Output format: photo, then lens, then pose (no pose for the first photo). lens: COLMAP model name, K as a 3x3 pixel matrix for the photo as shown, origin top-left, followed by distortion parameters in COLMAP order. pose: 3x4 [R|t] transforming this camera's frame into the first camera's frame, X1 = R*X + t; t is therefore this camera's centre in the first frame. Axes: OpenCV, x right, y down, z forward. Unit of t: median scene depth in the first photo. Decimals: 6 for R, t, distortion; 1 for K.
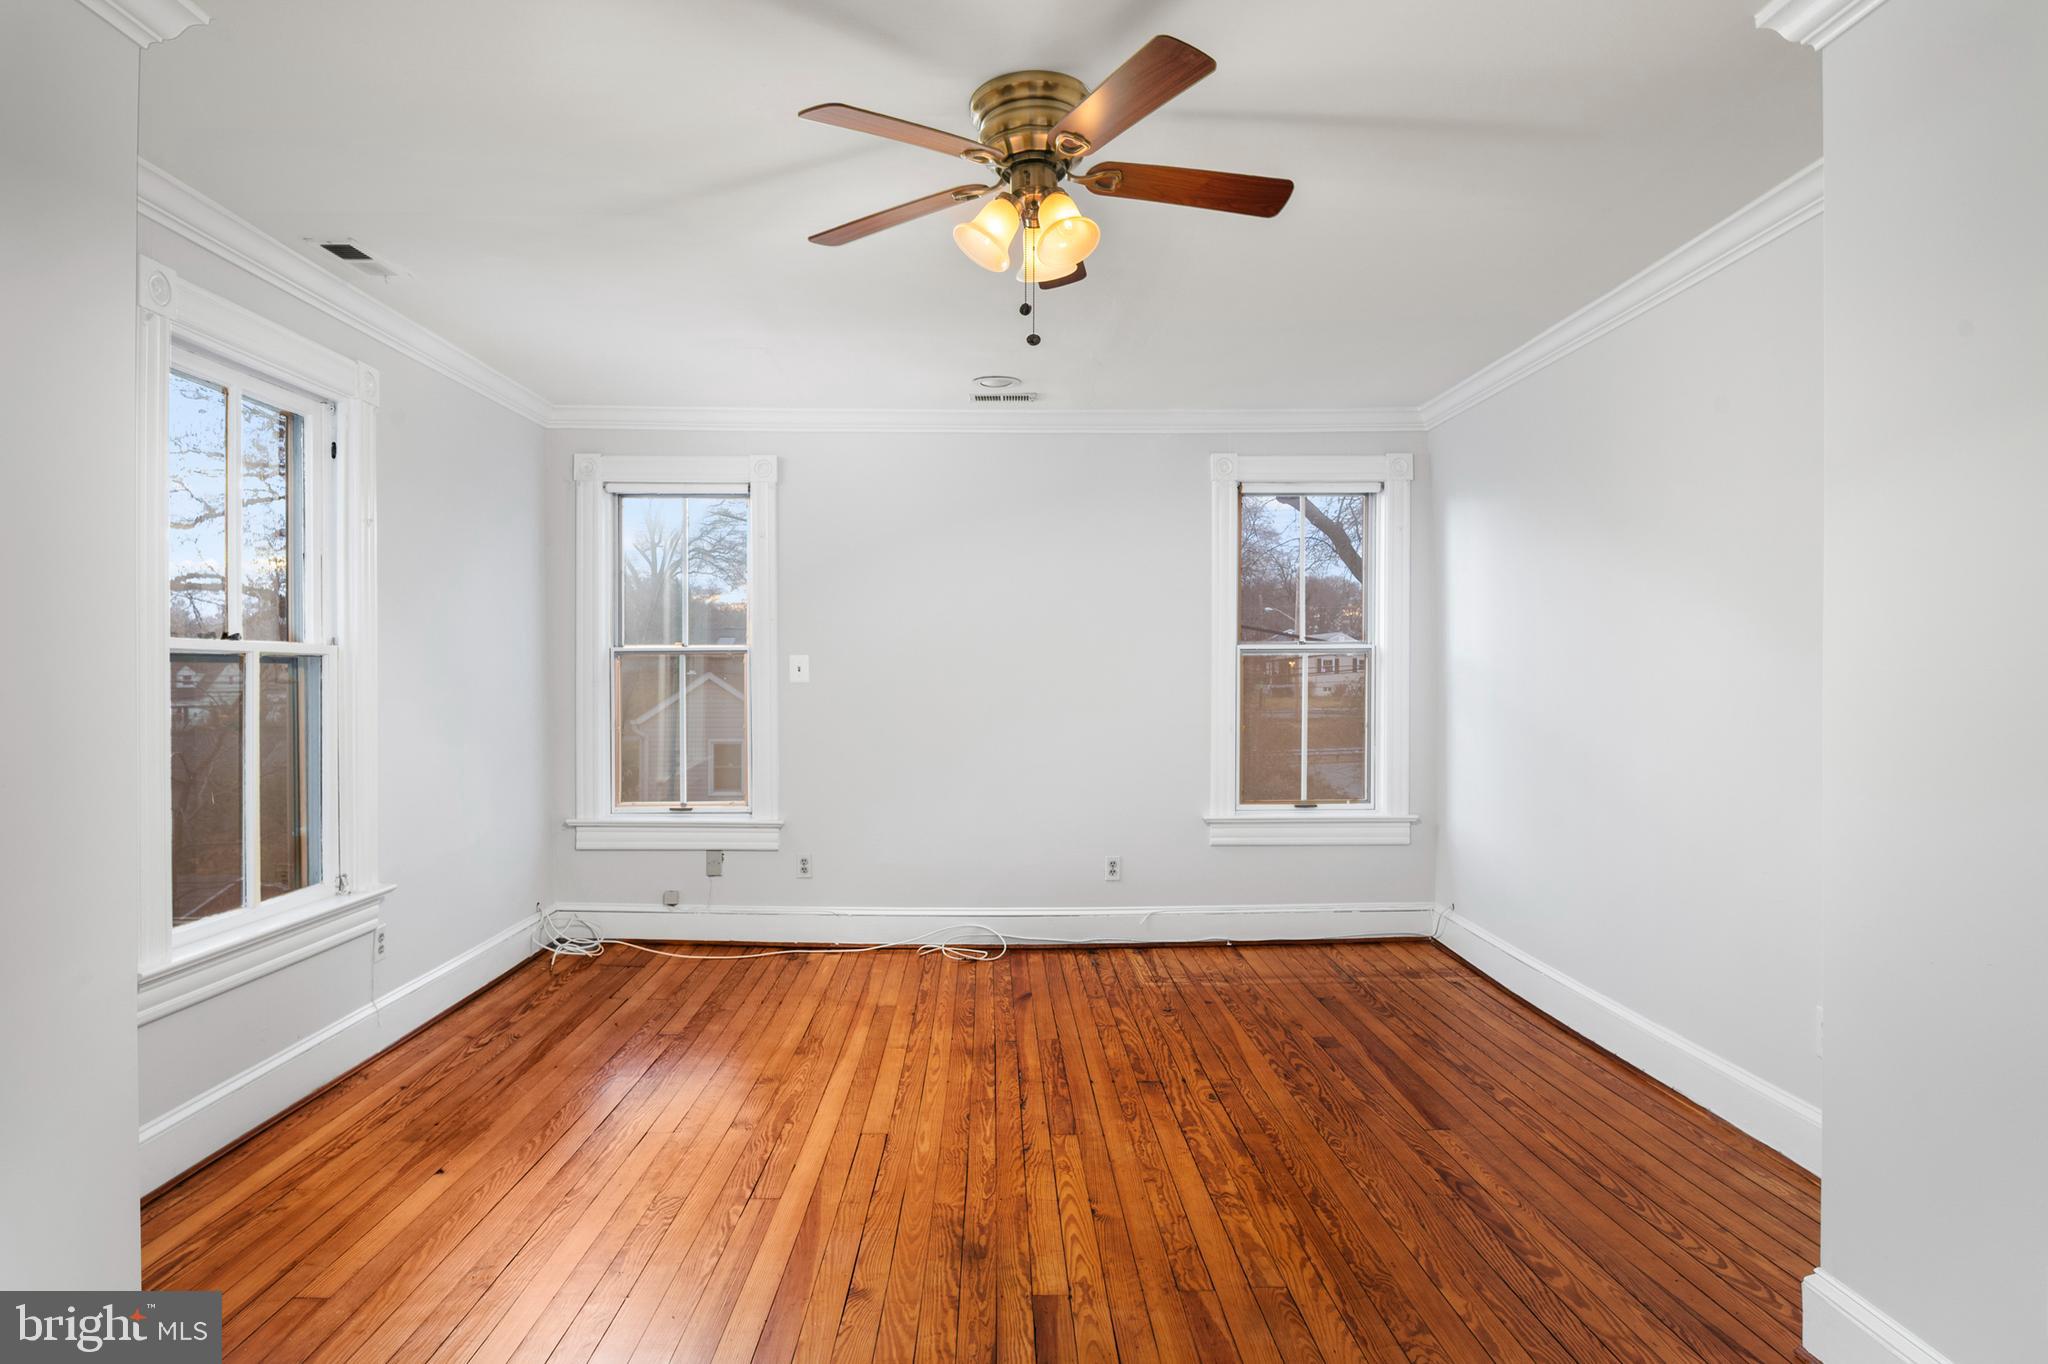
lens RADIAL K [[1080.8, 0, 1025.2], [0, 1080.8, 670.8], [0, 0, 1]] dist [-0.000981, -0.000361]
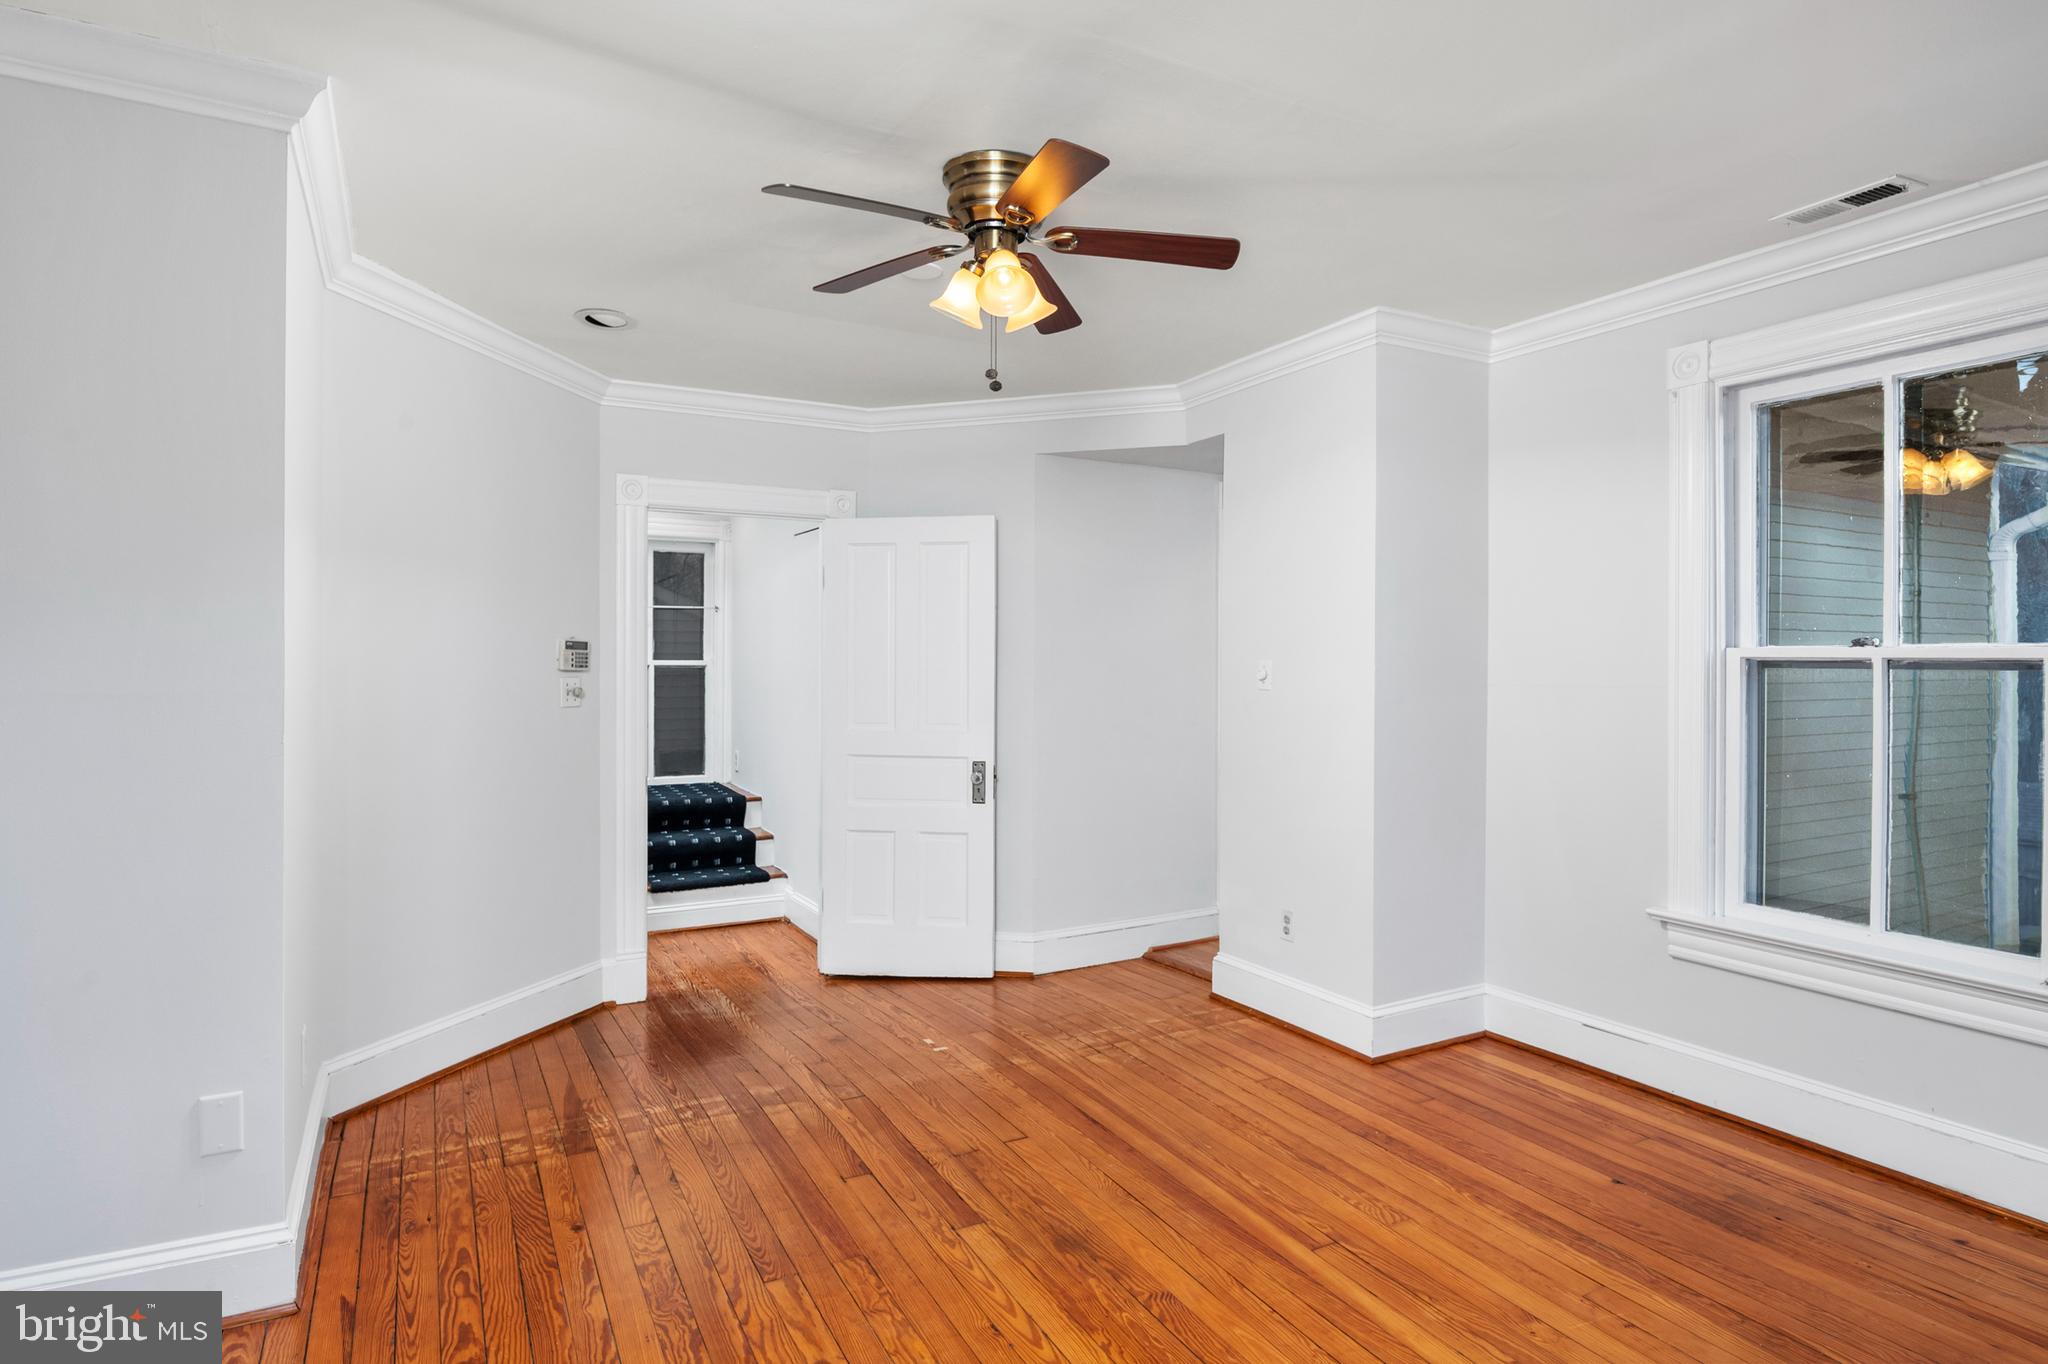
lens RADIAL K [[1080.8, 0, 1025.2], [0, 1080.8, 670.8], [0, 0, 1]] dist [-0.000981, -0.000361]
pose [[-0.888451, 0.007353, -0.458913, 0.449284], [0.004708, 0.999965, 0.006908, -0.017525], [0.458948, 0.003977, -0.888454, 1.861429]]
